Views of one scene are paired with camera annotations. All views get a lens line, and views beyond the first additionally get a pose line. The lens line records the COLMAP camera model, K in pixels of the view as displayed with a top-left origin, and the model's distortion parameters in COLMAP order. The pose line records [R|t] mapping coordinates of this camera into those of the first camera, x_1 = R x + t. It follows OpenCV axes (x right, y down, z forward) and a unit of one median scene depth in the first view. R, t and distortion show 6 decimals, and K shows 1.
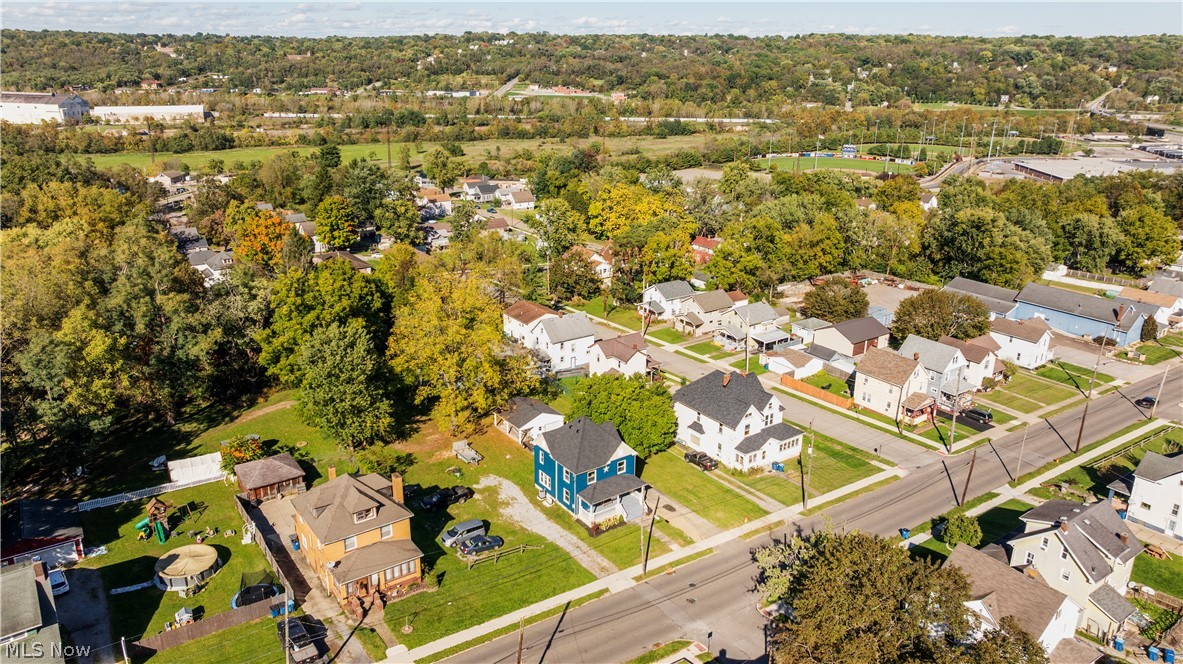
lens RADIAL K [[831.6, 0, 591.5], [0, 831.6, 332.0], [0, 0, 1]] dist [-0.029430, 0.027917]
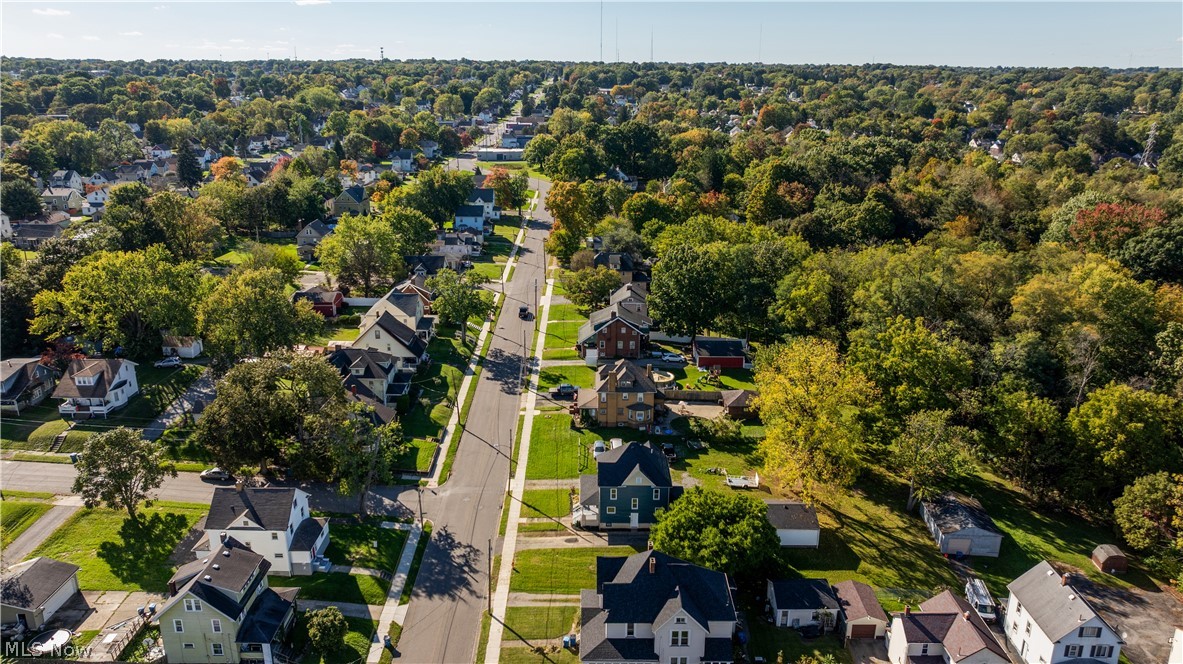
lens RADIAL K [[831.6, 0, 591.5], [0, 831.6, 332.0], [0, 0, 1]] dist [-0.029430, 0.027917]
pose [[-0.580410, 0.237044, -0.779060, 0.751334], [-0.272261, 0.845152, 0.459992, -0.456913], [0.767462, 0.479092, -0.425996, 1.188369]]
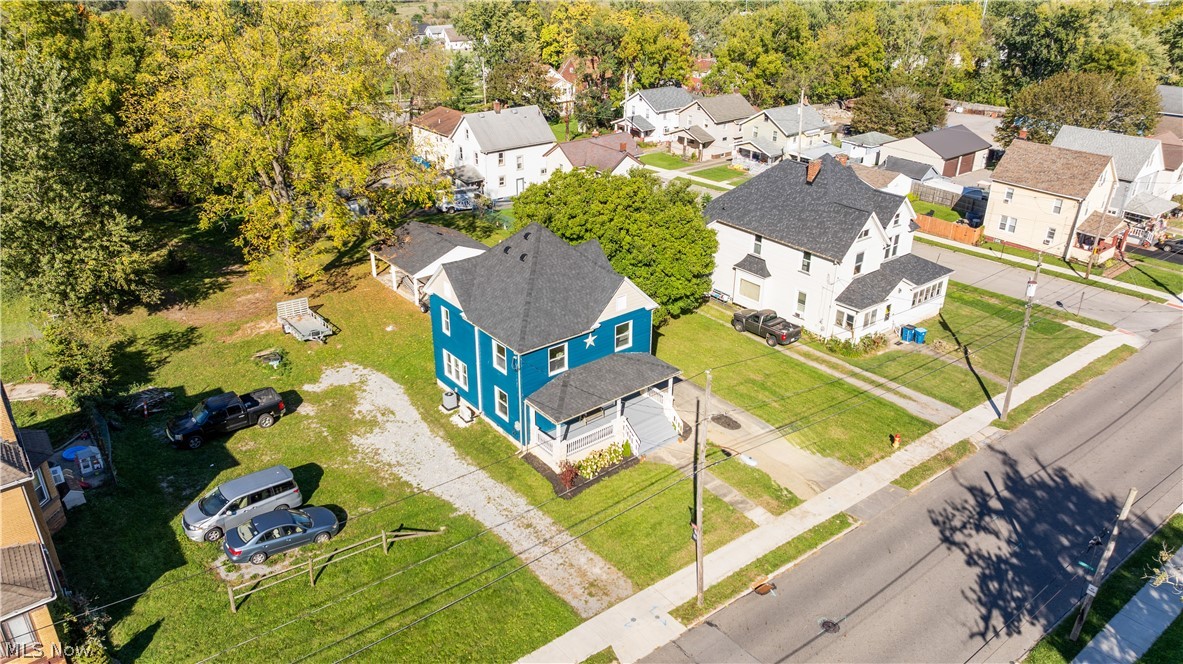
lens RADIAL K [[831.6, 0, 591.5], [0, 831.6, 332.0], [0, 0, 1]] dist [-0.029430, 0.027917]
pose [[0.998468, -0.025290, 0.049224, -0.002638], [0.019155, 0.992425, 0.121350, 0.091758], [-0.051920, -0.120221, 0.991389, 0.483655]]
